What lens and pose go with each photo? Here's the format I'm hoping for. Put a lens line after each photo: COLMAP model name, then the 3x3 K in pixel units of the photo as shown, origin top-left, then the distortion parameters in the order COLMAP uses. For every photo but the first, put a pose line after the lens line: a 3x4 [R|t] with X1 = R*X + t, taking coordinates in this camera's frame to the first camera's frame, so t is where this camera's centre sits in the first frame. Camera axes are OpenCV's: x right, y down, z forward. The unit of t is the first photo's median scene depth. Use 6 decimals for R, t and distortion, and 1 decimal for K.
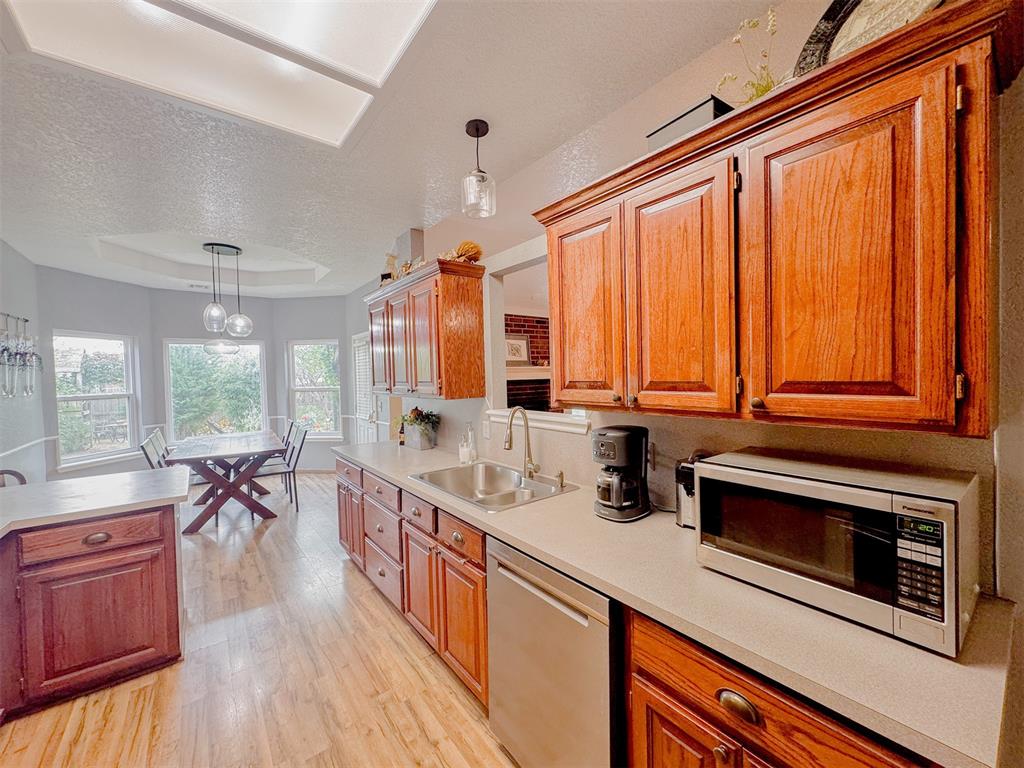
lens RADIAL K [[413.9, 0, 516.7], [0, 413.9, 382.1], [0, 0, 1]] dist [-0.002405, 0.000950]
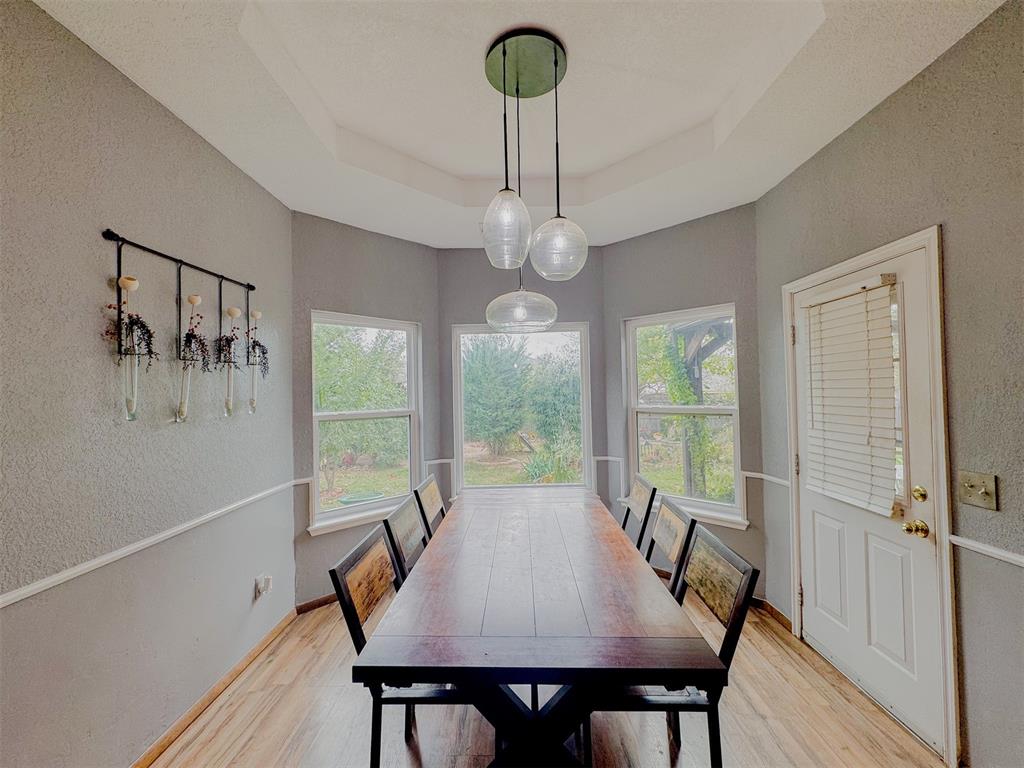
lens RADIAL K [[413.9, 0, 509.7], [0, 413.9, 386.8], [0, 0, 1]] dist [-0.002405, 0.000950]
pose [[0.778751, 0.003696, -0.627322, -0.511422], [-0.013720, 0.999844, -0.011141, -0.005079], [0.627183, 0.017283, 0.778680, 0.743806]]
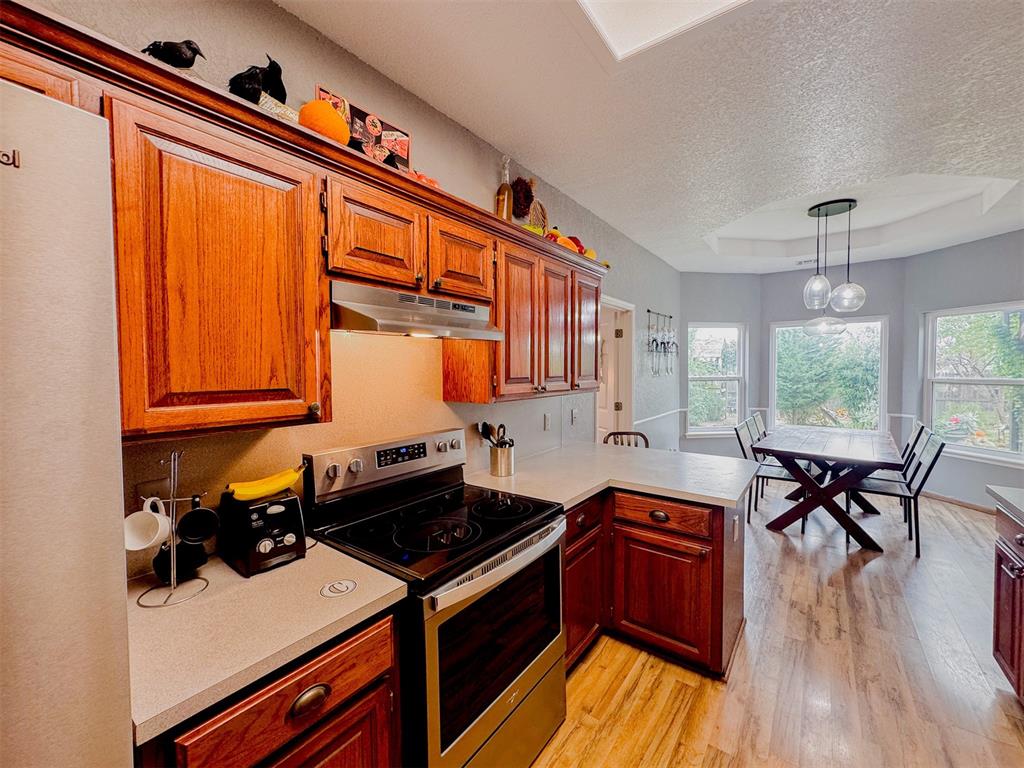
lens RADIAL K [[413.9, 0, 507.0], [0, 413.9, 382.6], [0, 0, 1]] dist [-0.002405, 0.000950]
pose [[0.255600, 0.055738, -0.965174, -0.059594], [-0.019340, 0.998432, 0.052537, -0.002173], [0.966589, 0.005238, 0.256277, 0.170951]]
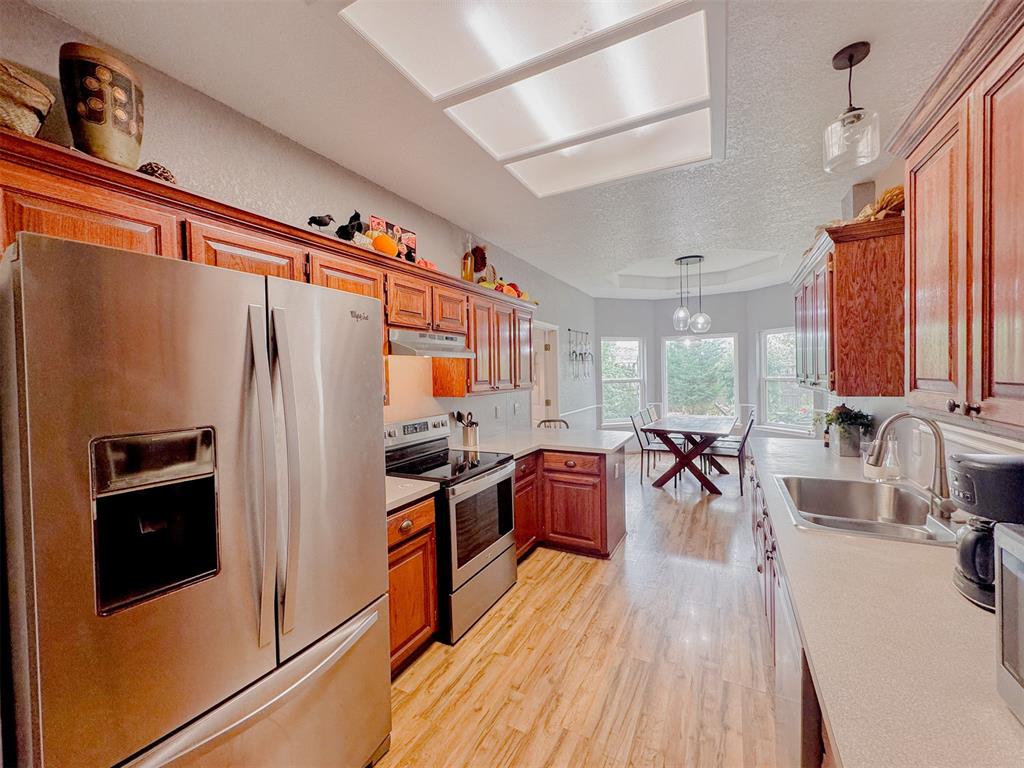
lens RADIAL K [[413.9, 0, 505.9], [0, 413.9, 383.5], [0, 0, 1]] dist [-0.002405, 0.000950]
pose [[0.396914, 0.036710, -0.917121, 0.204888], [-0.006650, 0.999289, 0.037120, -0.006346], [0.917832, -0.008634, 0.396876, 0.039209]]
